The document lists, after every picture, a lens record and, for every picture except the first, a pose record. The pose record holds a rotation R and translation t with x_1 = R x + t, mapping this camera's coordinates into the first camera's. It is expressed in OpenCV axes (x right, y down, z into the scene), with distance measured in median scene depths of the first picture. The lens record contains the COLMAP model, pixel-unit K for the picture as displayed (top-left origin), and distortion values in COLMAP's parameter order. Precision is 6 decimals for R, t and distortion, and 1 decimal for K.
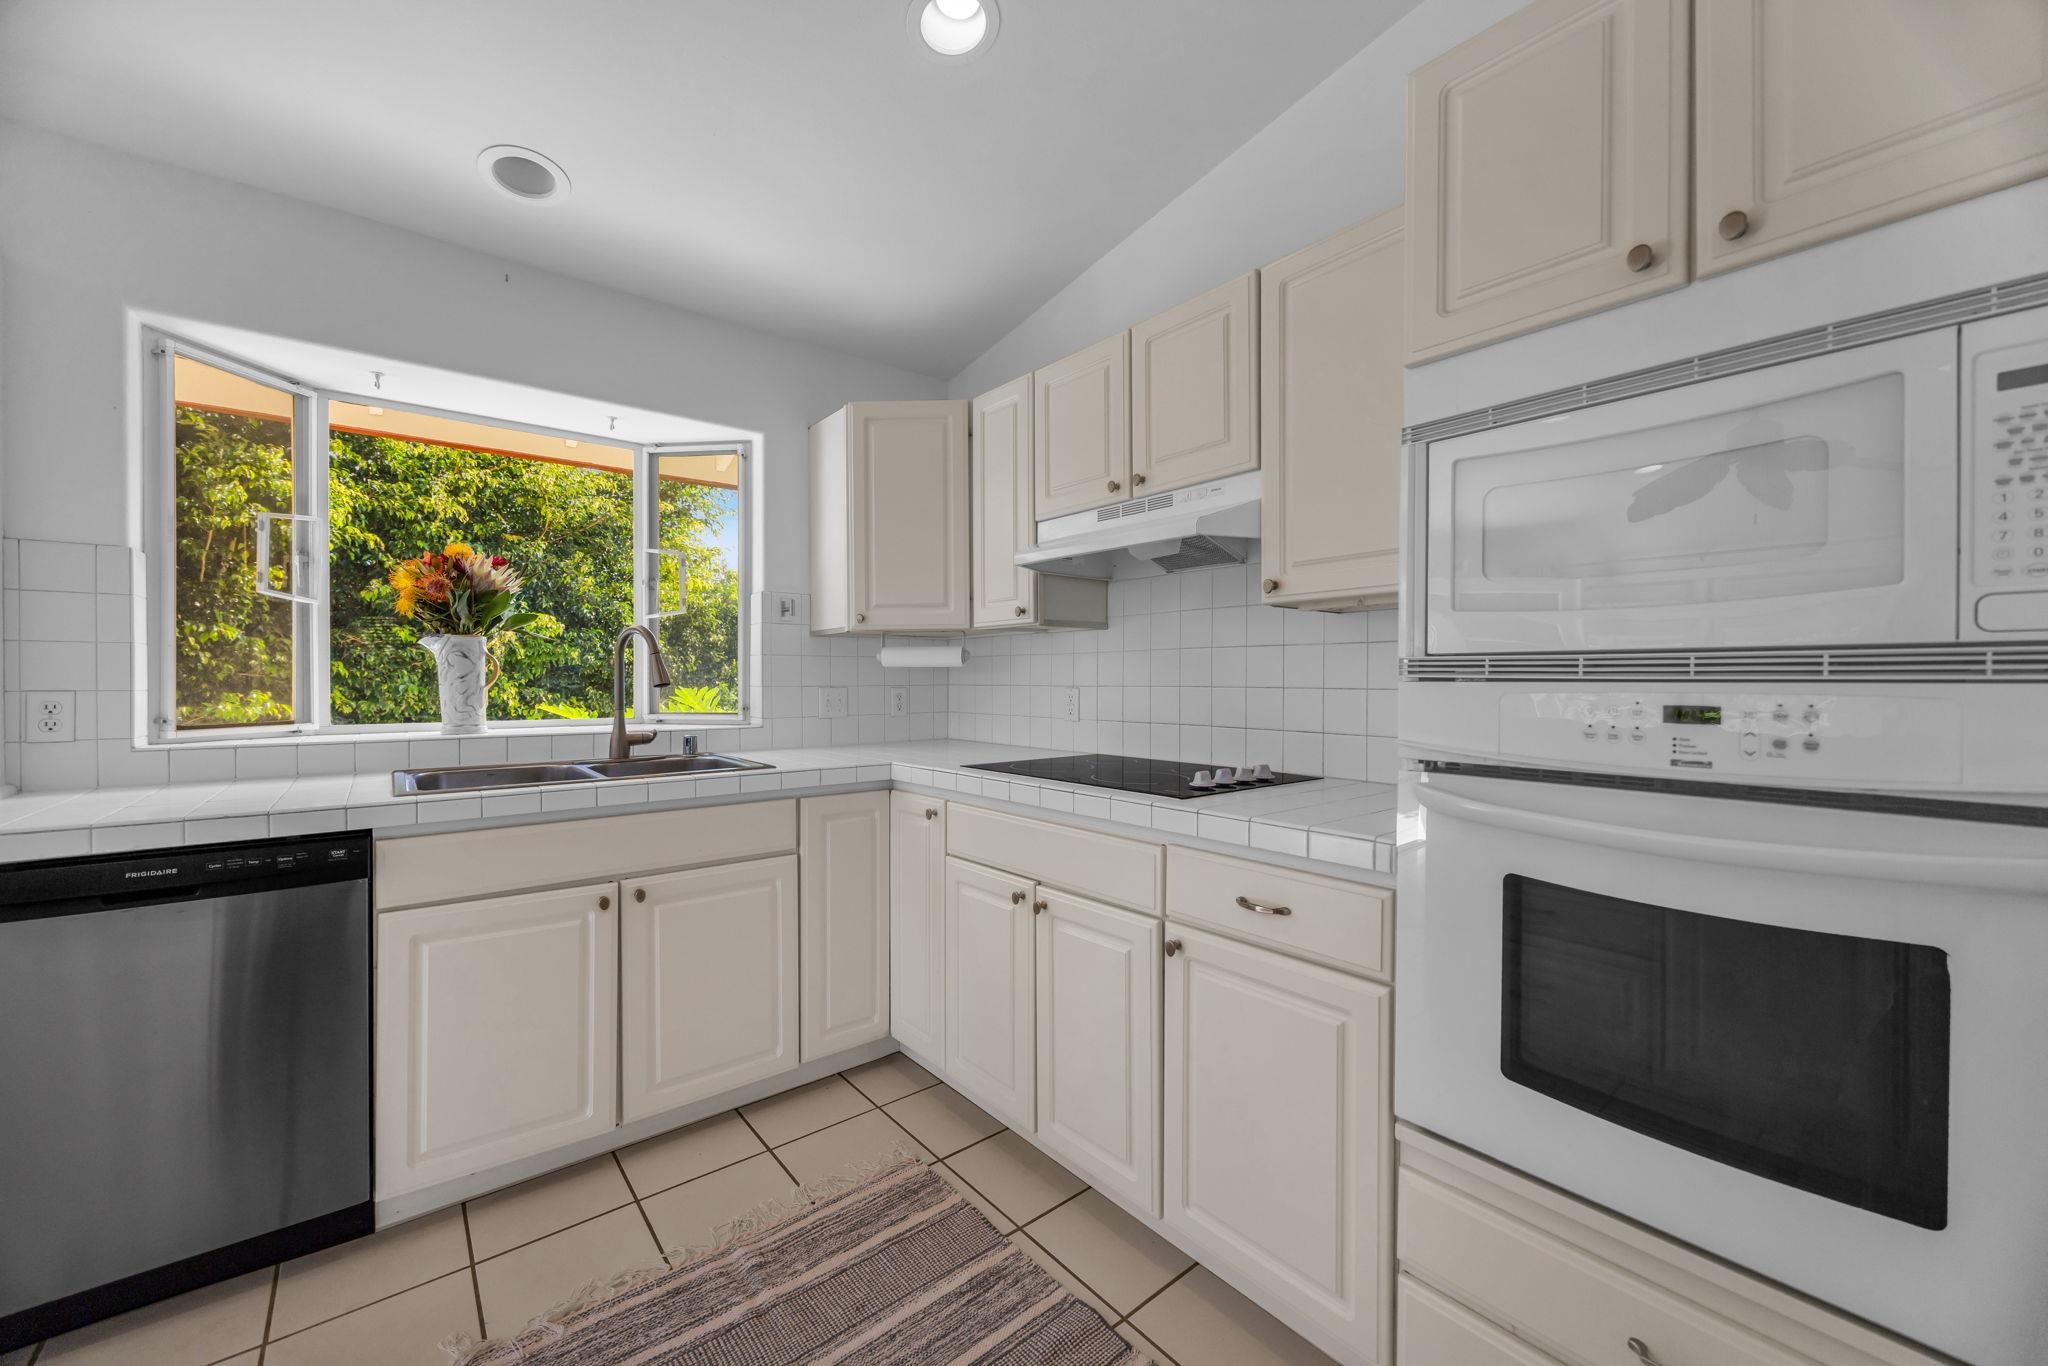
lens RADIAL K [[778.1, 0, 1031.2], [0, 778.1, 684.6], [0, 0, 1]] dist [-0.004231, -0.000235]
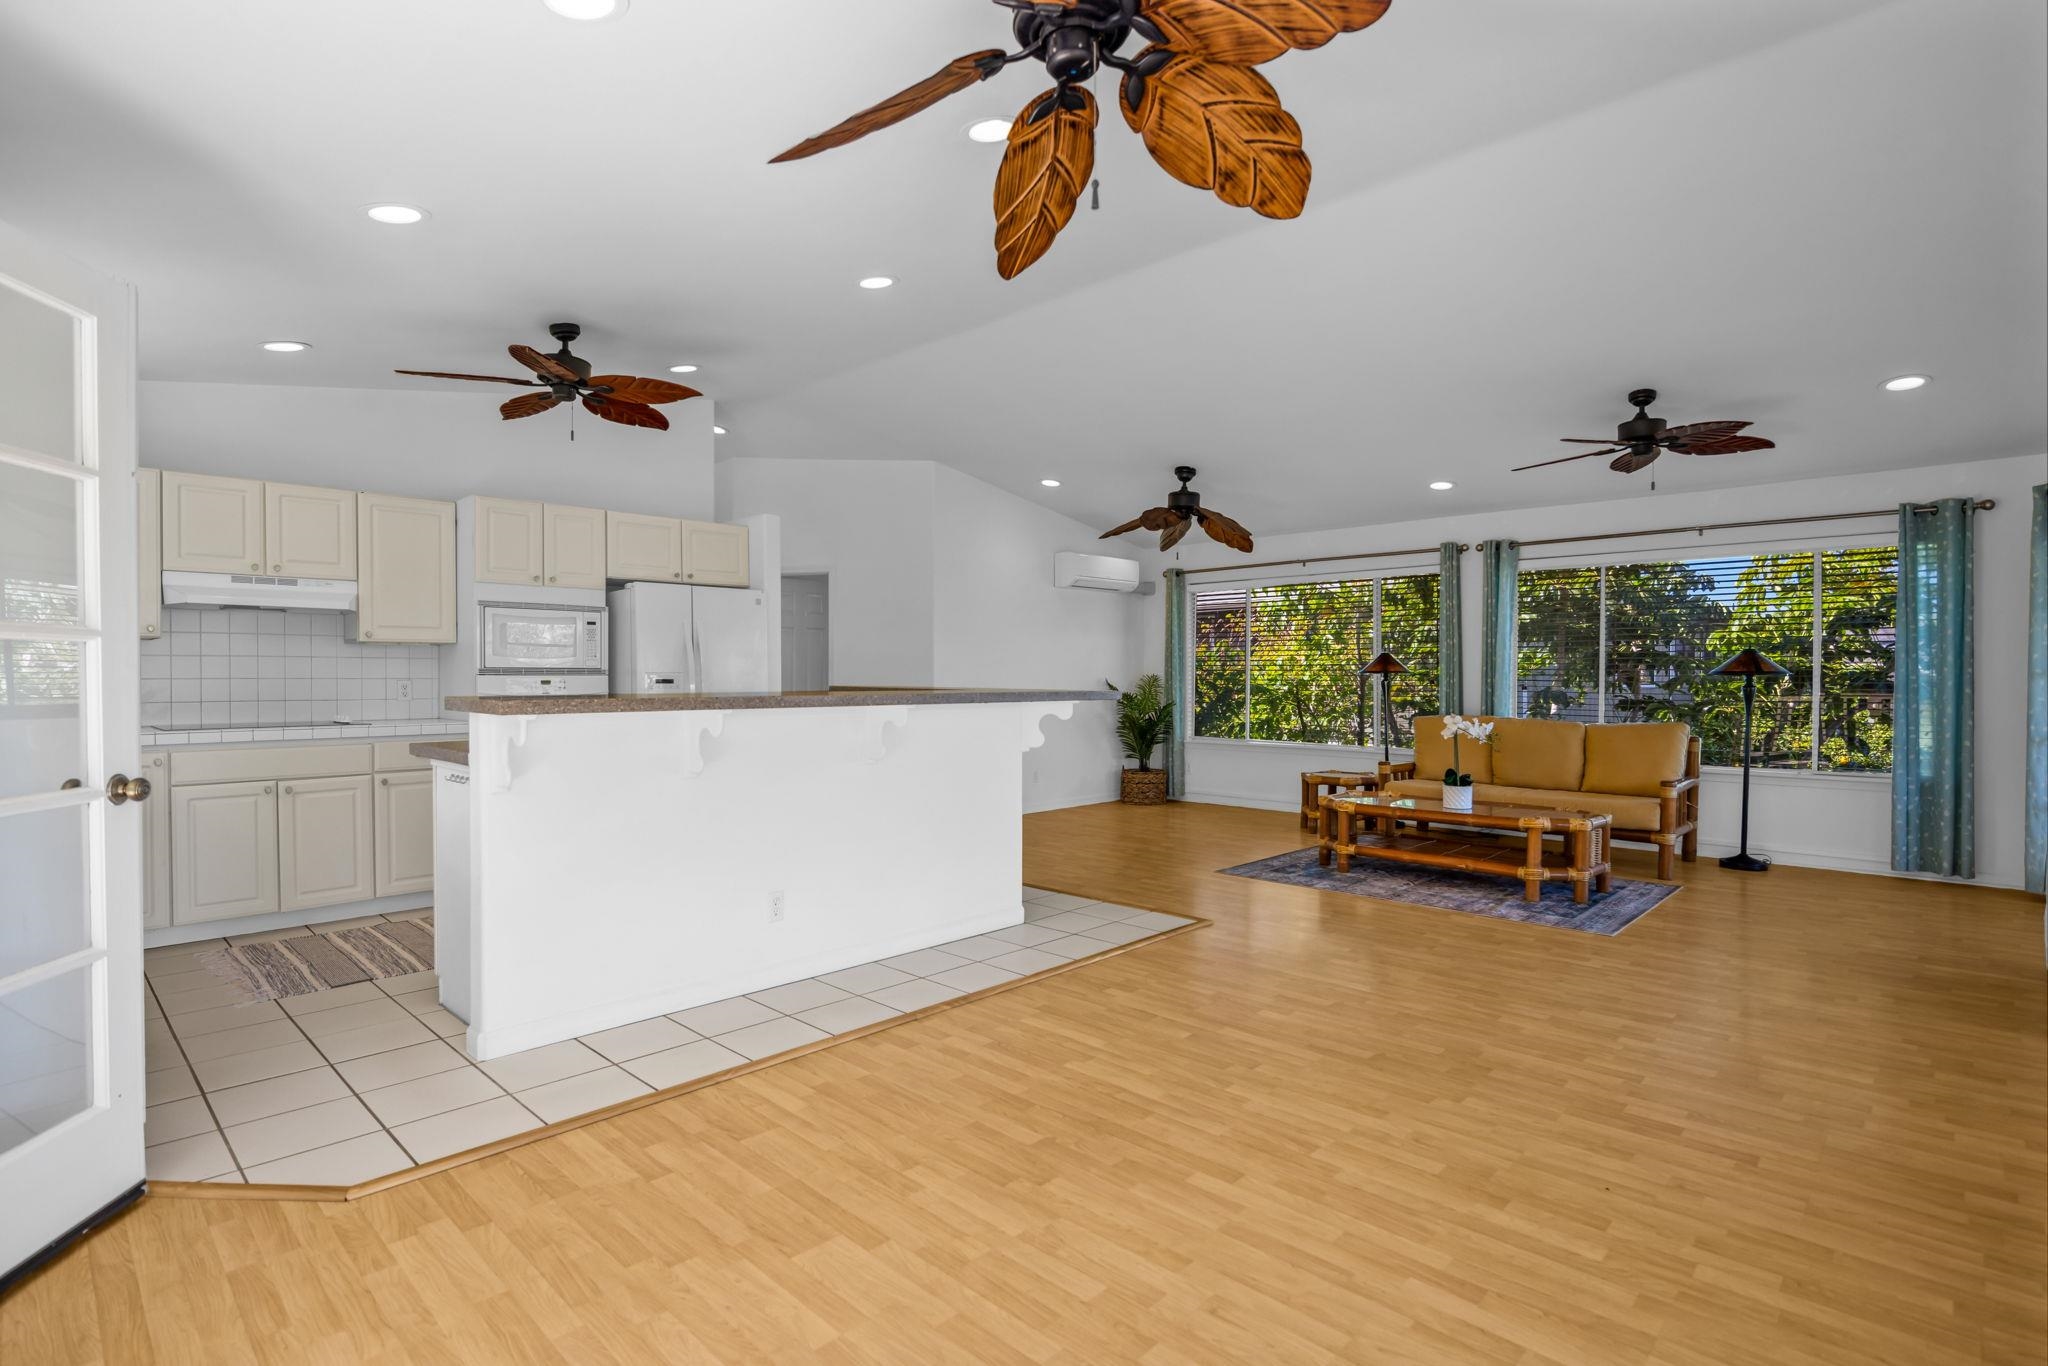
lens RADIAL K [[1007.6, 0, 1019.1], [0, 1007.6, 687.9], [0, 0, 1]] dist [-0.013151, 0.000099]
pose [[-0.098990, -0.014003, 0.994990, -2.006519], [0.004463, 0.999885, 0.014516, -0.000200], [-0.995078, 0.005877, -0.098916, -0.450633]]
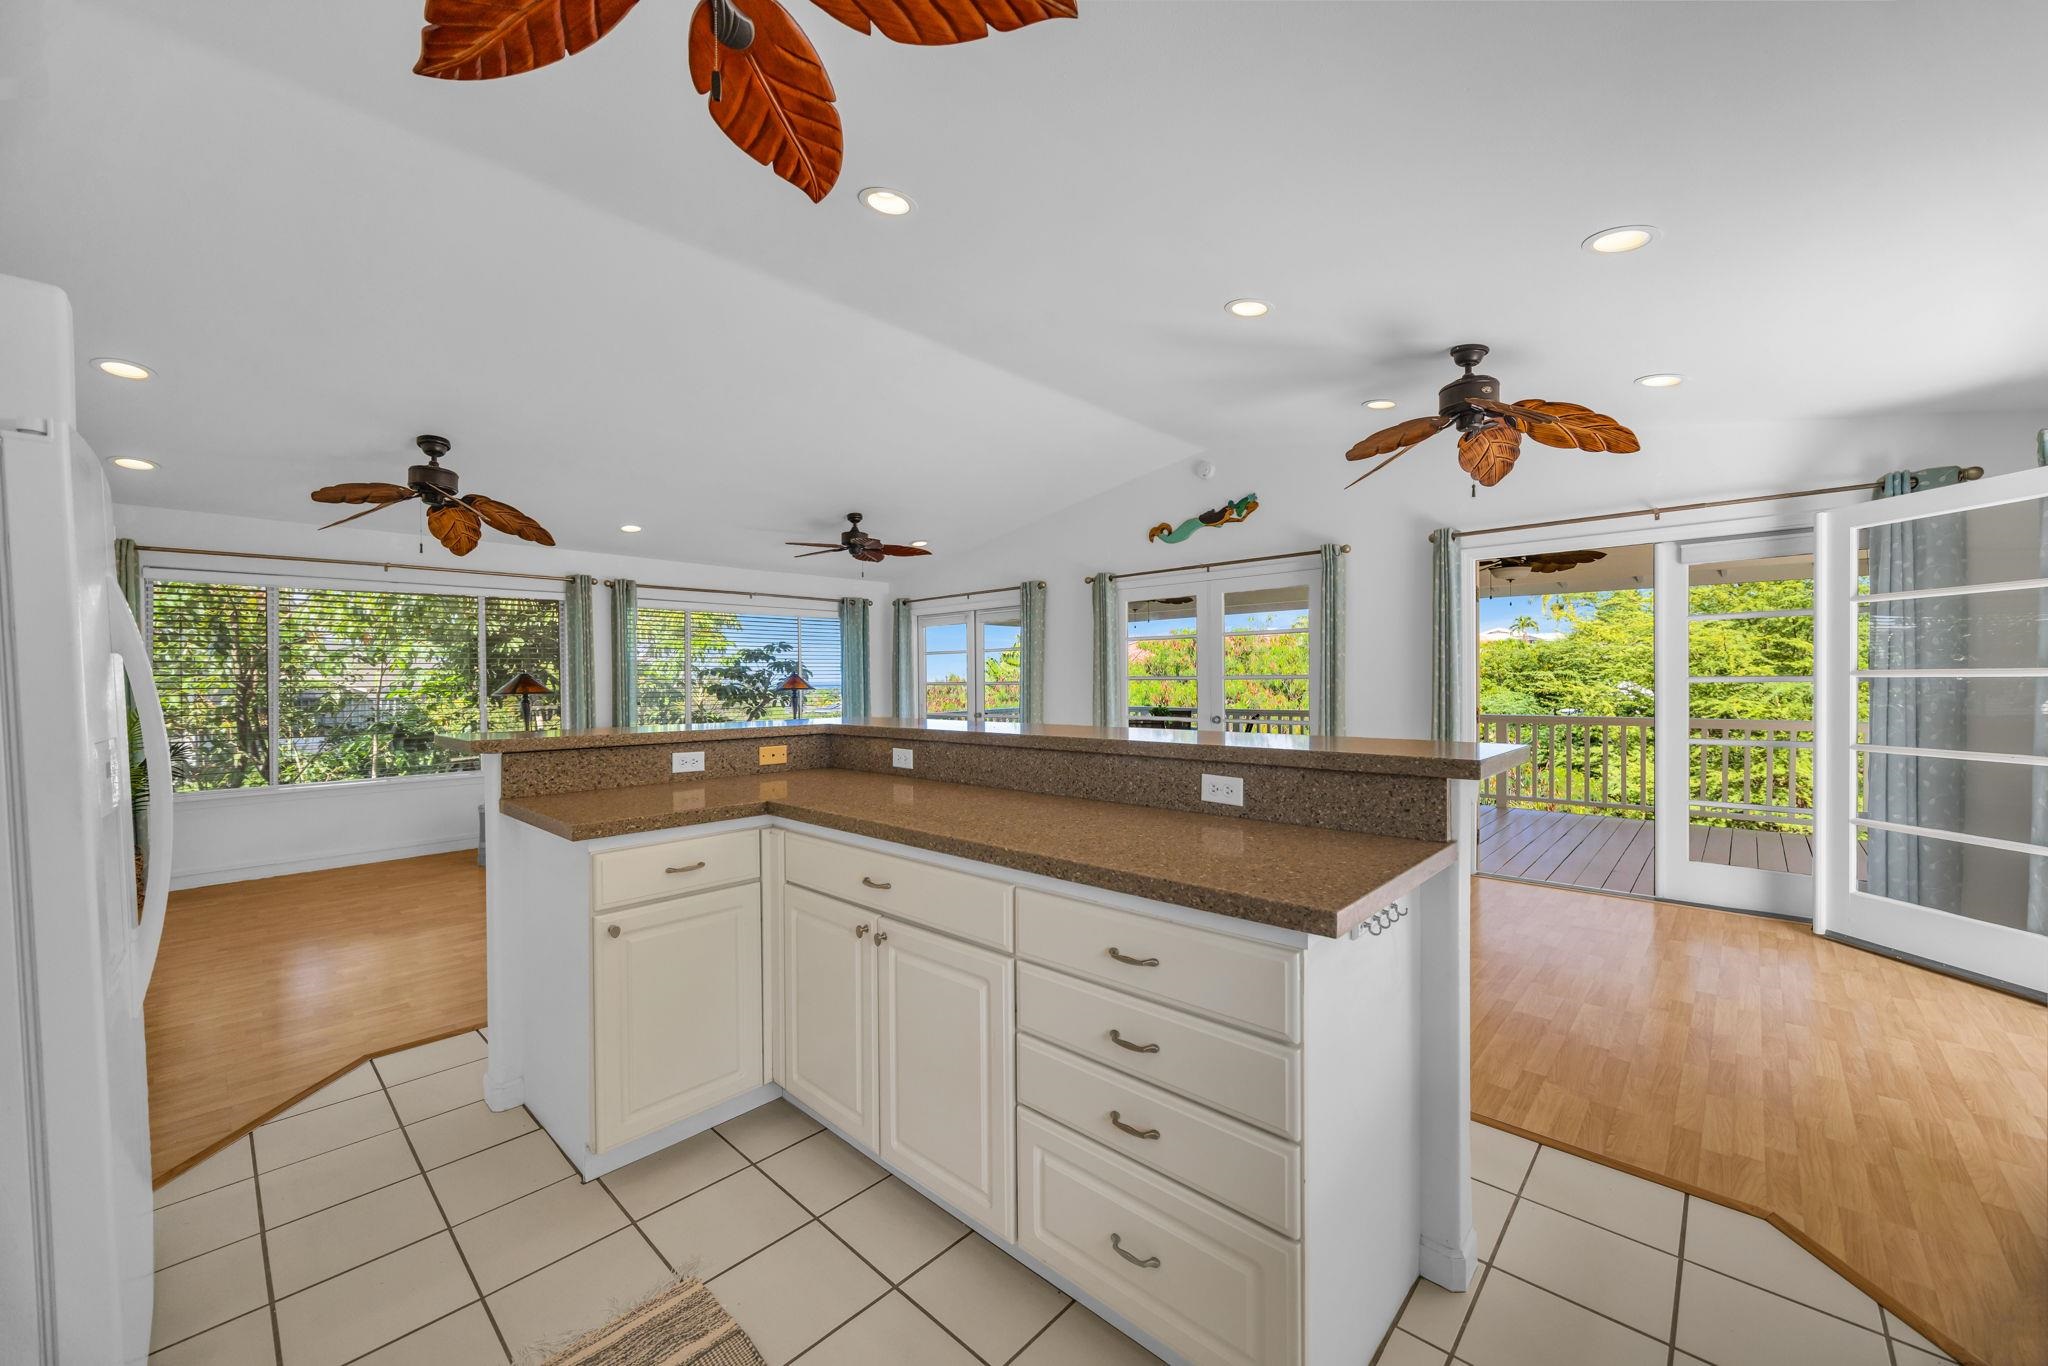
lens RADIAL K [[778.1, 0, 1018.9], [0, 778.1, 684.1], [0, 0, 1]] dist [-0.004231, -0.000235]
pose [[-0.992359, 0.008685, -0.123078, -0.155444], [0.007061, 0.999882, 0.013627, -0.049314], [0.123182, 0.012654, -0.992303, 0.766950]]
